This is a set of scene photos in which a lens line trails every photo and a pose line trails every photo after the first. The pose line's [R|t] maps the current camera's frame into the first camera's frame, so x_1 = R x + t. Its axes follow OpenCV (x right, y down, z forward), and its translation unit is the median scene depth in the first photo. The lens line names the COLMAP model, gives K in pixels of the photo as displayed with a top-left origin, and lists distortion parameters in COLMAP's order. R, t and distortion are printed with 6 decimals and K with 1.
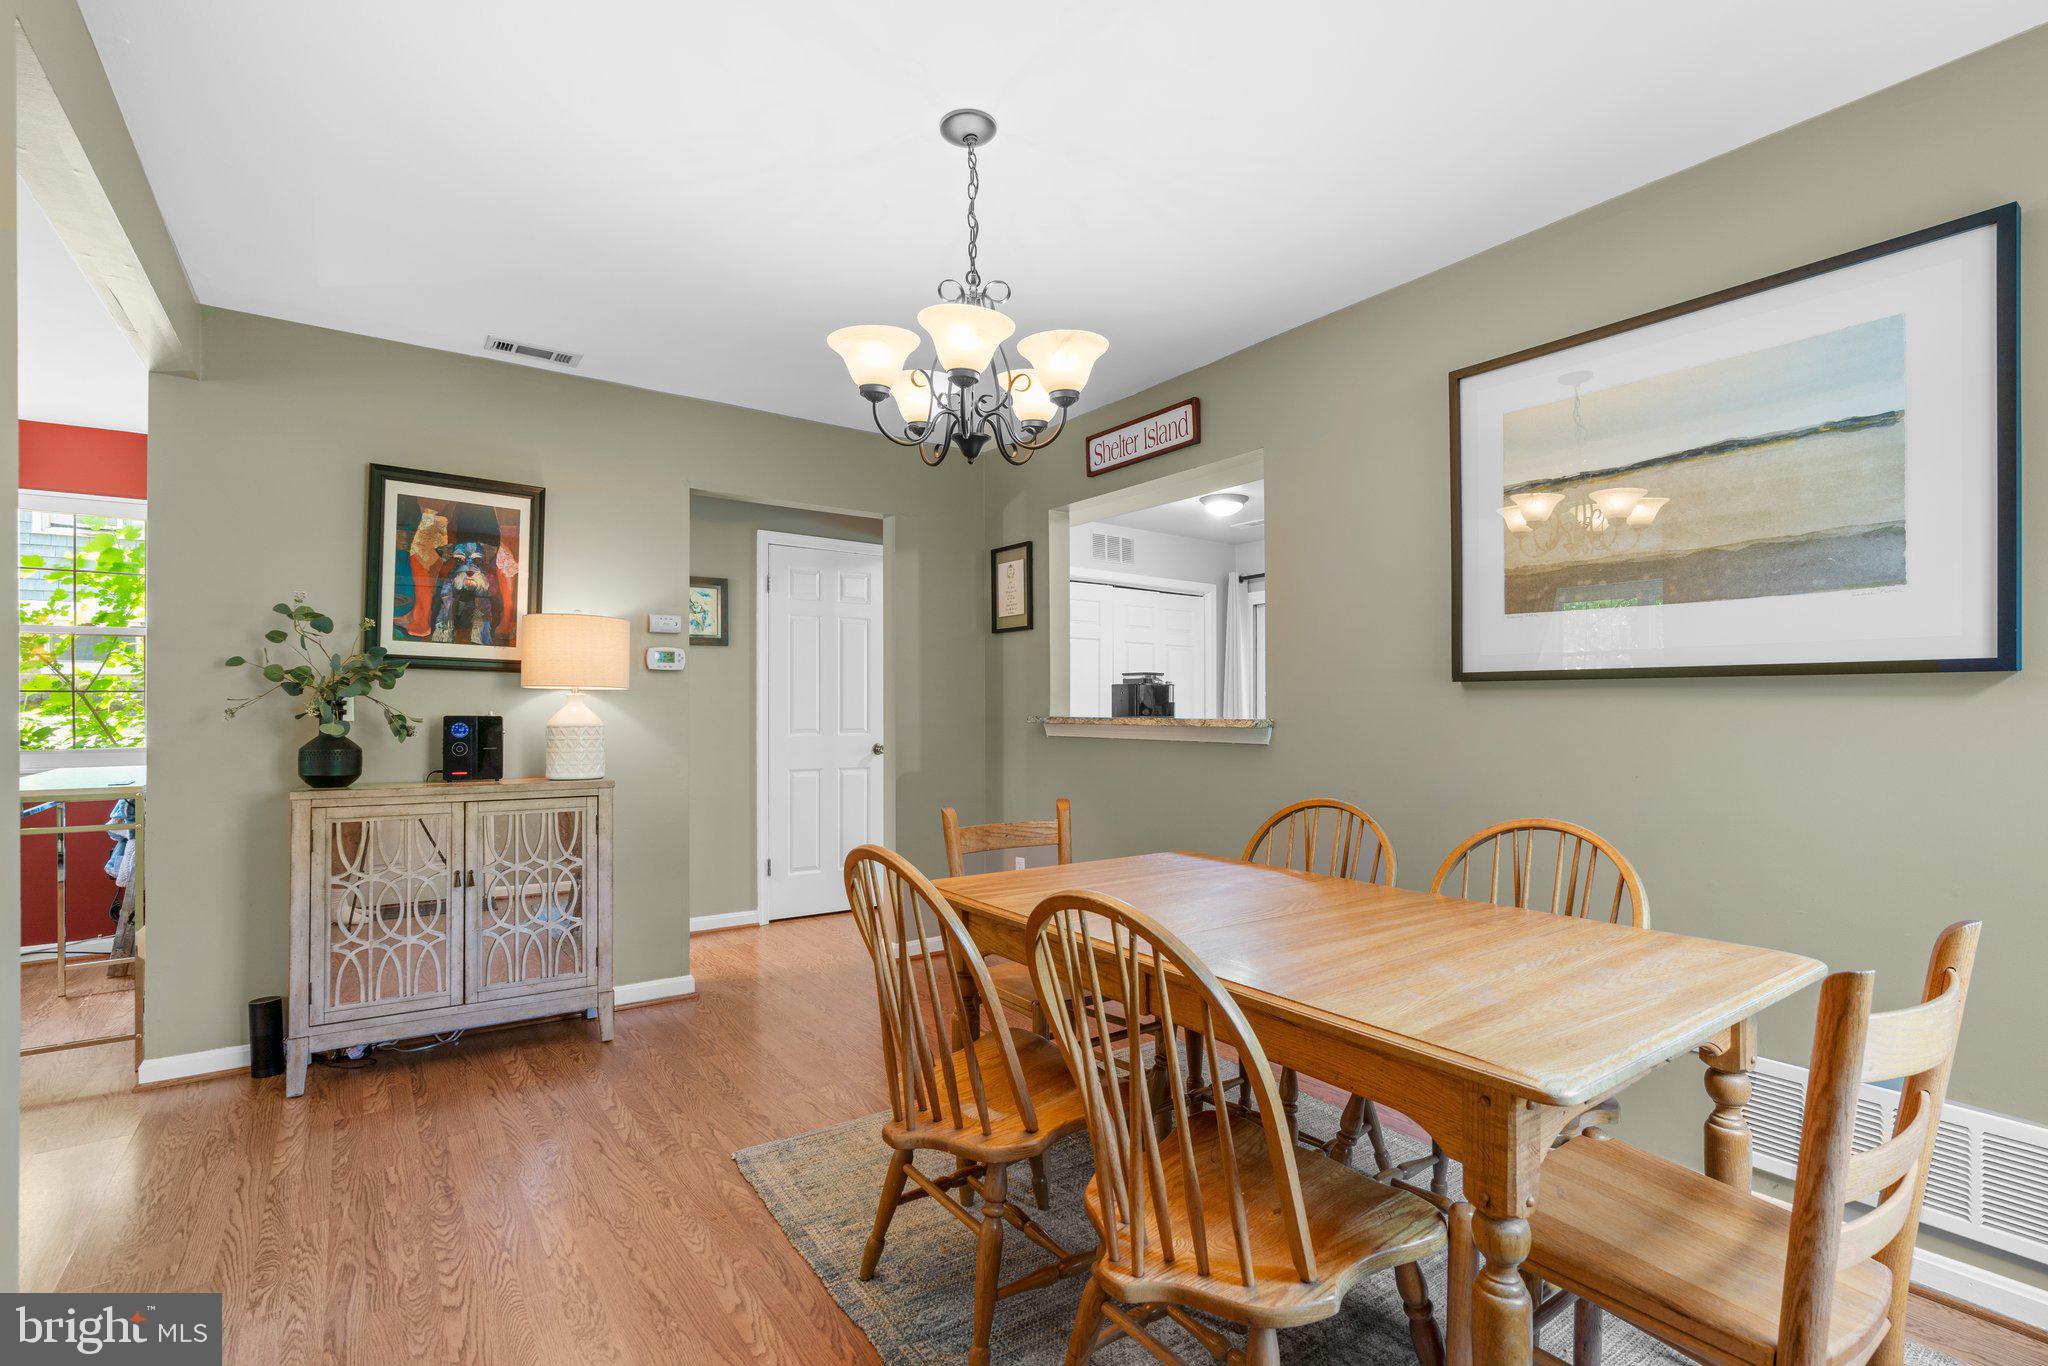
lens RADIAL K [[945.8, 0, 1052.2], [0, 945.8, 701.4], [0, 0, 1]] dist [-0.008280, 0.000455]
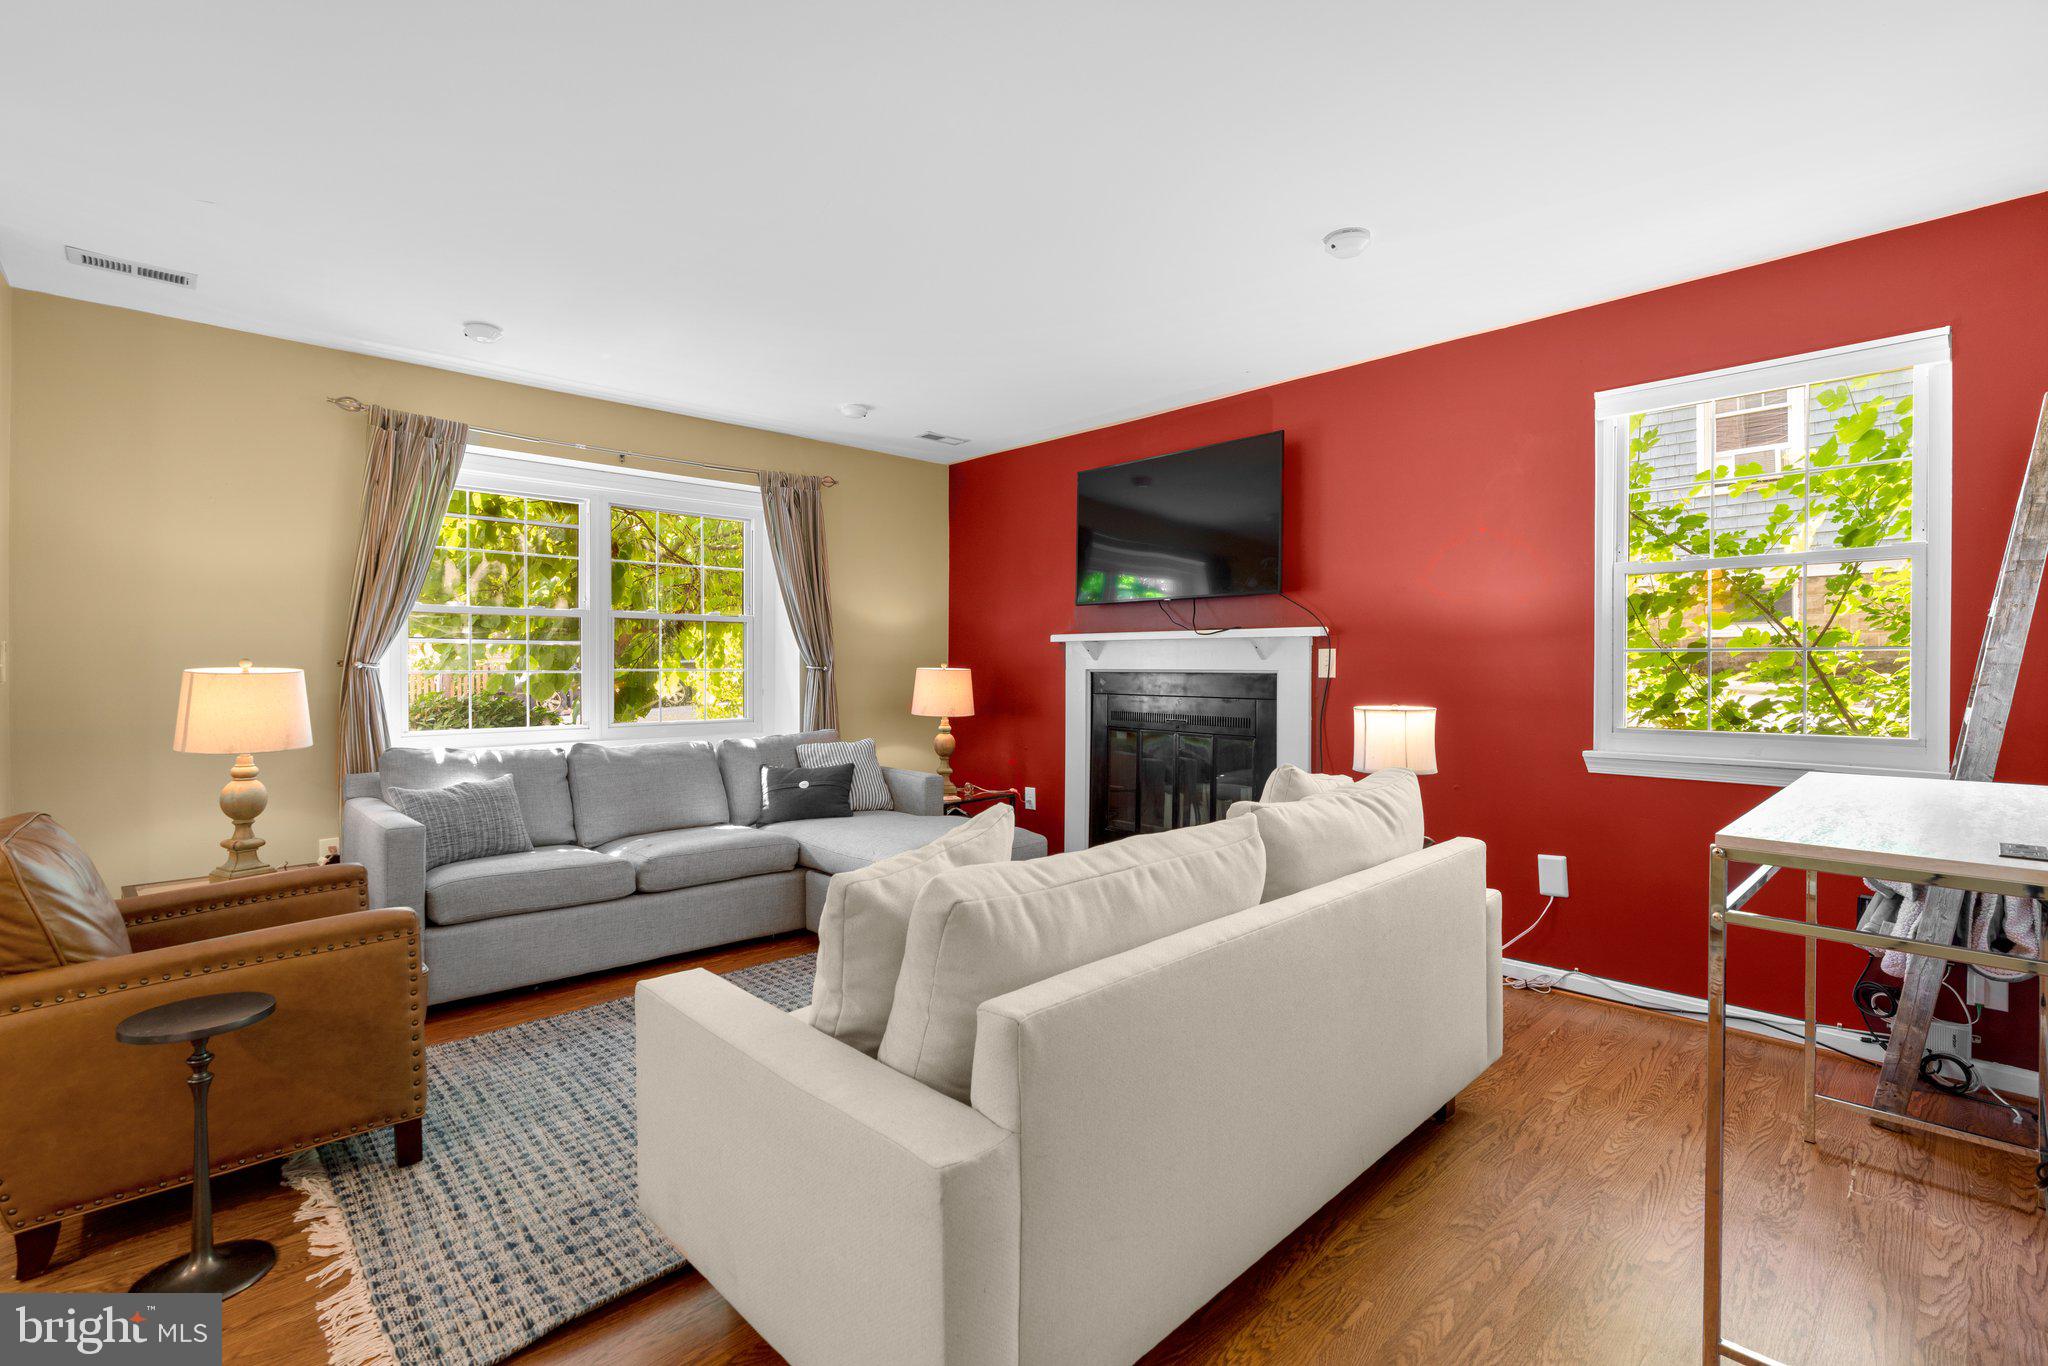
lens RADIAL K [[929.3, 0, 1006.8], [0, 929.3, 673.8], [0, 0, 1]] dist [-0.011946, 0.000059]
pose [[0.121550, 0.010263, -0.992532, -0.587830], [-0.000932, 0.999947, 0.010226, 0.000154], [0.992585, -0.000318, 0.121553, 0.449920]]
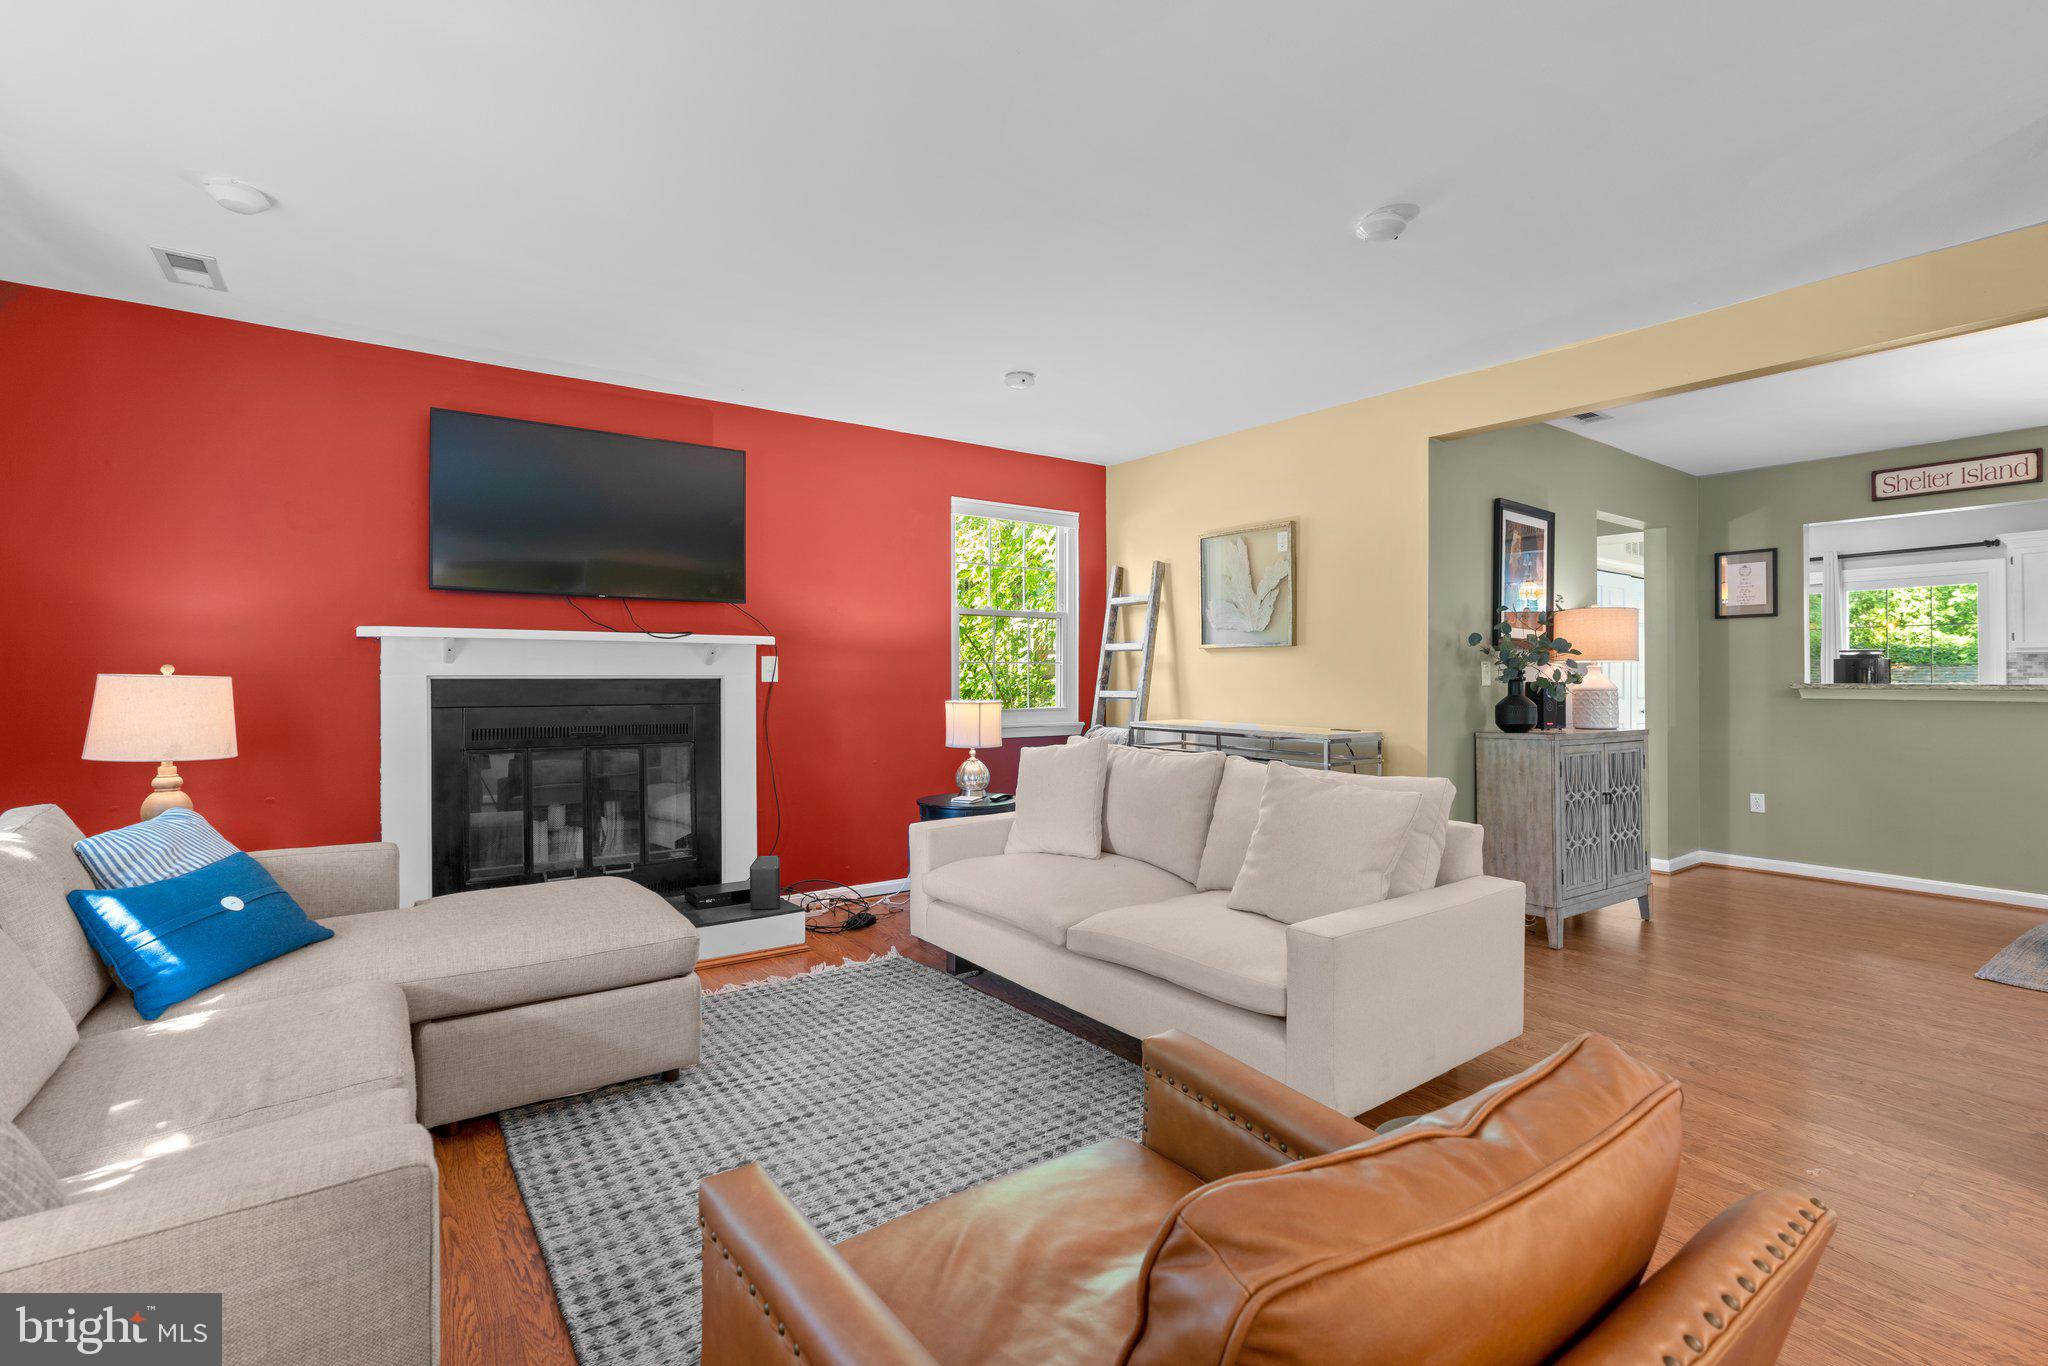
lens RADIAL K [[917.0, 0, 1028.8], [0, 917.0, 678.5], [0, 0, 1]] dist [-0.009243, 0.000573]
pose [[0.999979, 0.001656, -0.006207, -1.348714], [-0.001616, 0.999978, 0.006447, 0.003093], [0.006217, -0.006437, 0.999960, -0.327820]]
